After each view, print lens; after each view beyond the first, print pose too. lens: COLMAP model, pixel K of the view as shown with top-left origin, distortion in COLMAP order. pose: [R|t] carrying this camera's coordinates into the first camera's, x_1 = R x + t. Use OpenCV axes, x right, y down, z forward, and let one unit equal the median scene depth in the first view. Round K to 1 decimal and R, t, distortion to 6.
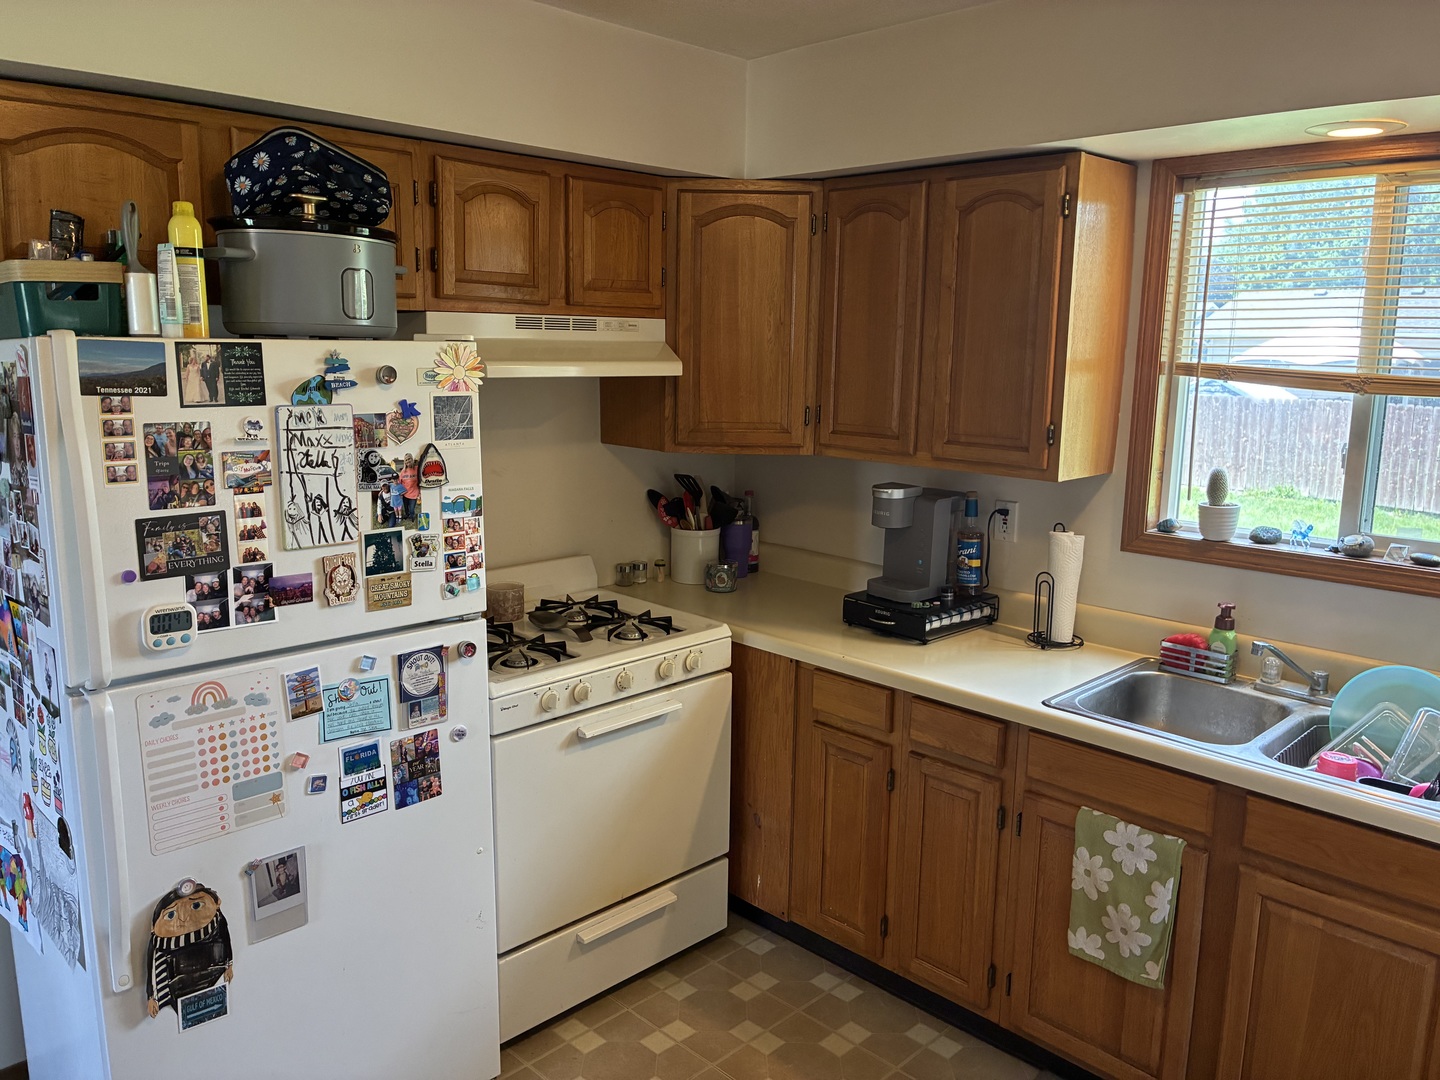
lens RADIAL K [[1090.8, 0, 715.5], [0, 1090.8, 536.6], [0, 0, 1]] dist [0.014469, -0.008526]
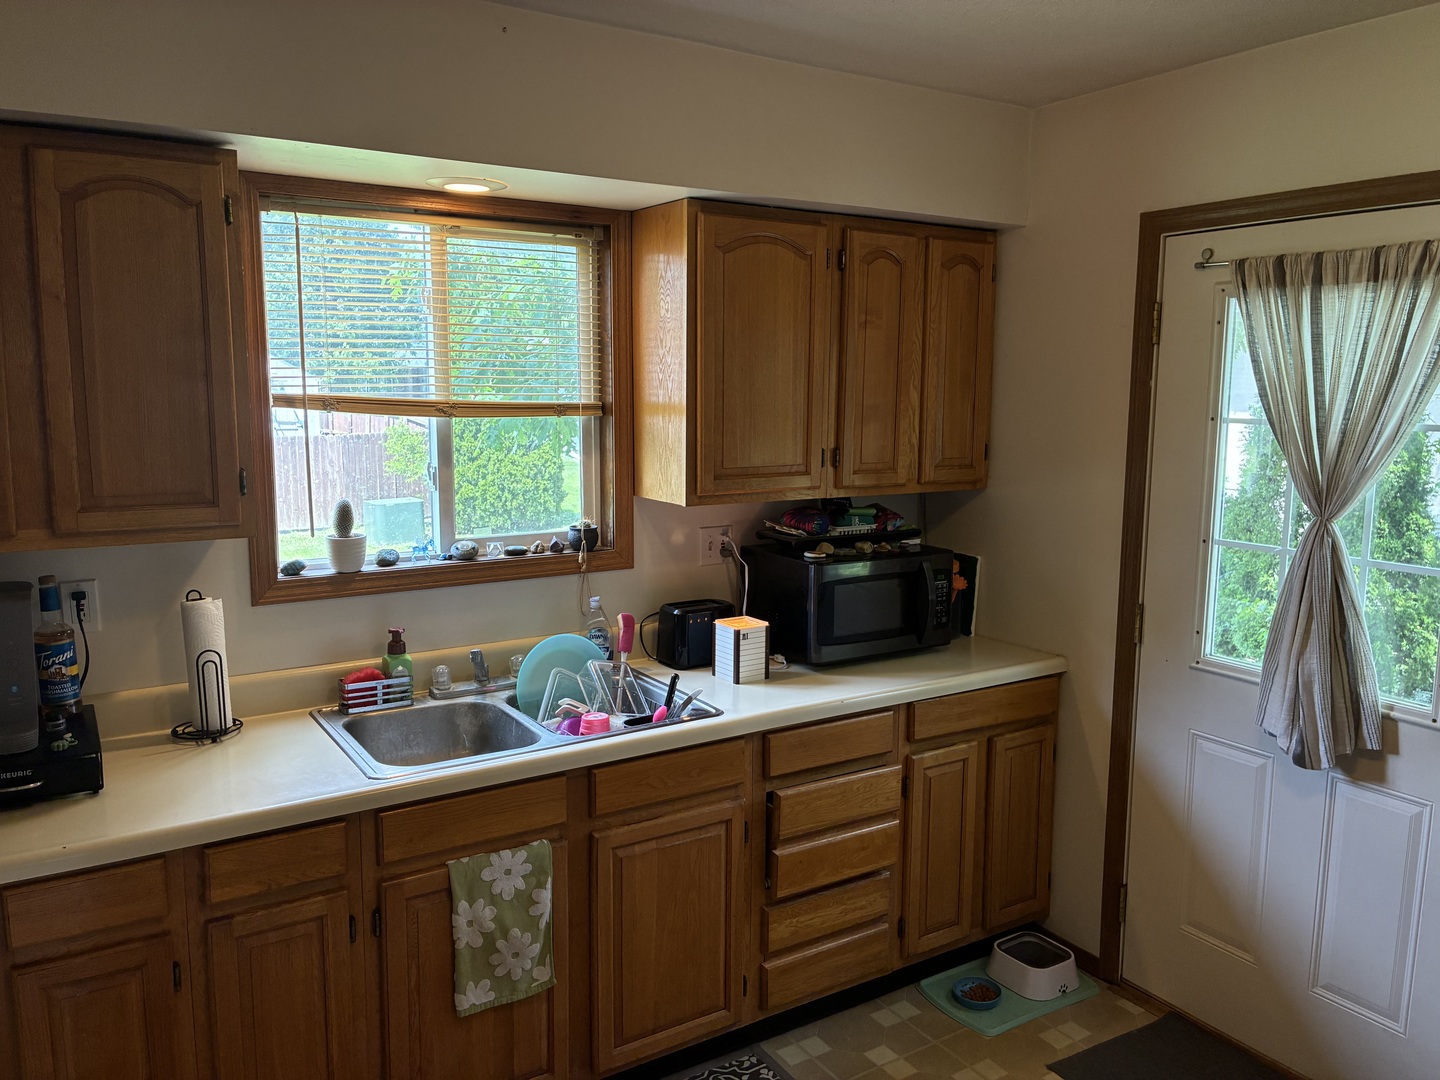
lens RADIAL K [[1090.8, 0, 722.7], [0, 1090.8, 536.0], [0, 0, 1]] dist [0.014469, -0.008526]
pose [[0.211974, -0.150227, 0.965660, -0.437551], [0.172559, 0.978343, 0.114321, -0.086610], [-0.961920, 0.142400, 0.233306, 0.461164]]
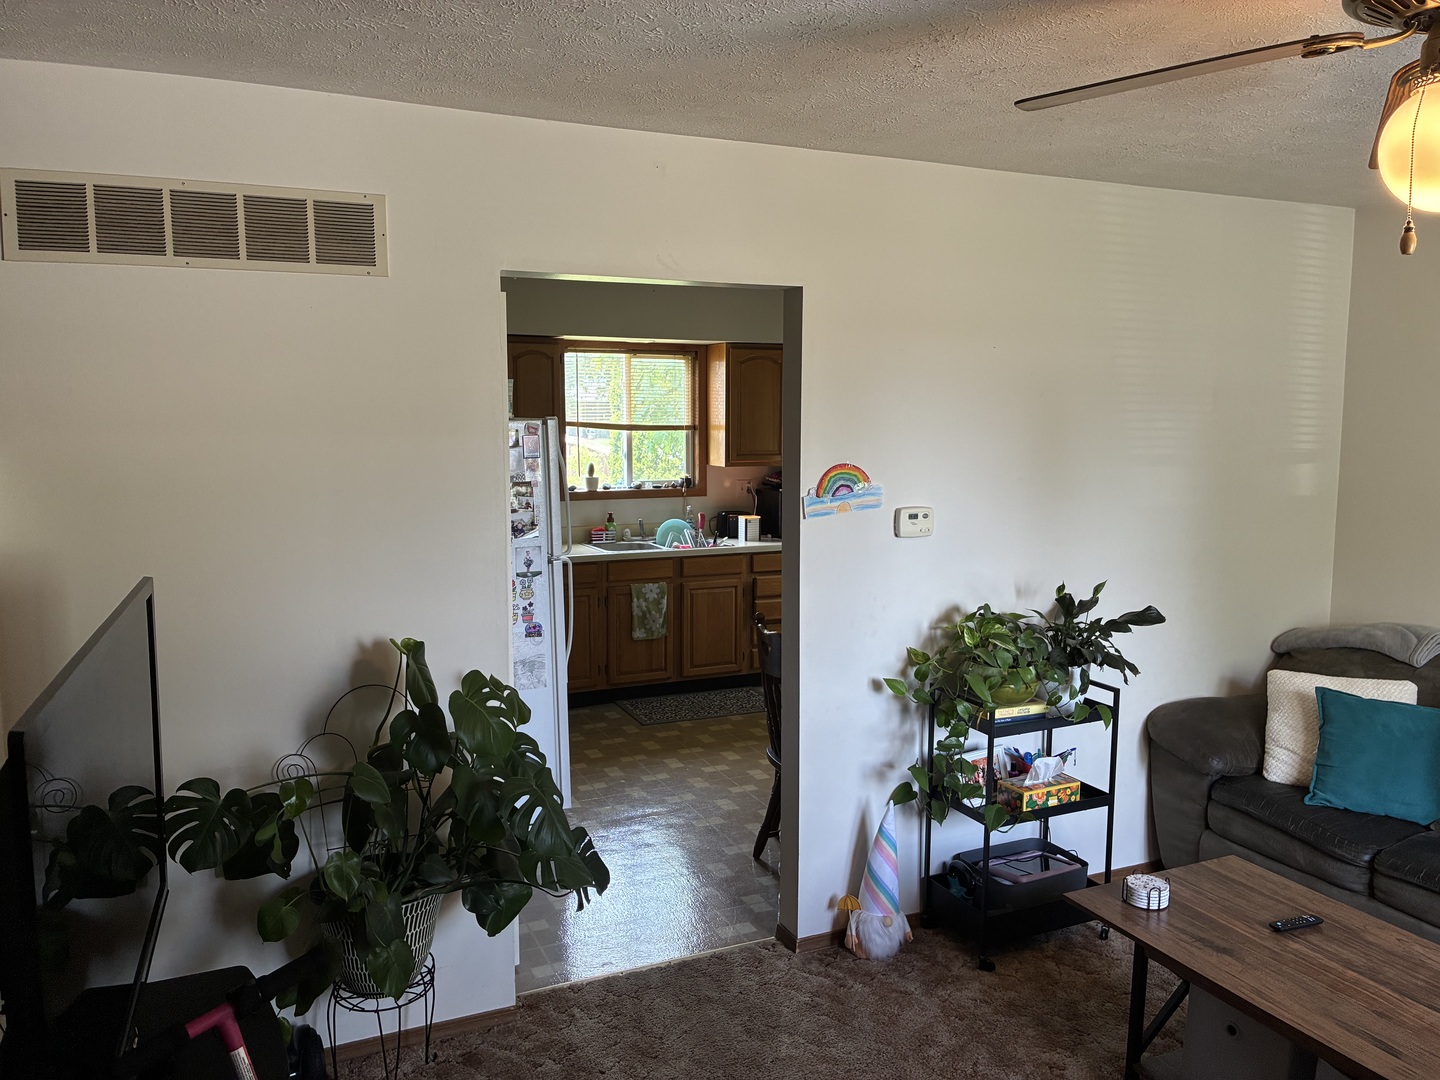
lens RADIAL K [[1090.8, 0, 717.5], [0, 1090.8, 544.2], [0, 0, 1]] dist [0.014469, -0.008526]
pose [[0.350655, -0.124406, 0.928205, -1.880004], [0.172218, 0.982801, 0.066663, 0.006204], [-0.920533, 0.136478, 0.366049, -0.179964]]
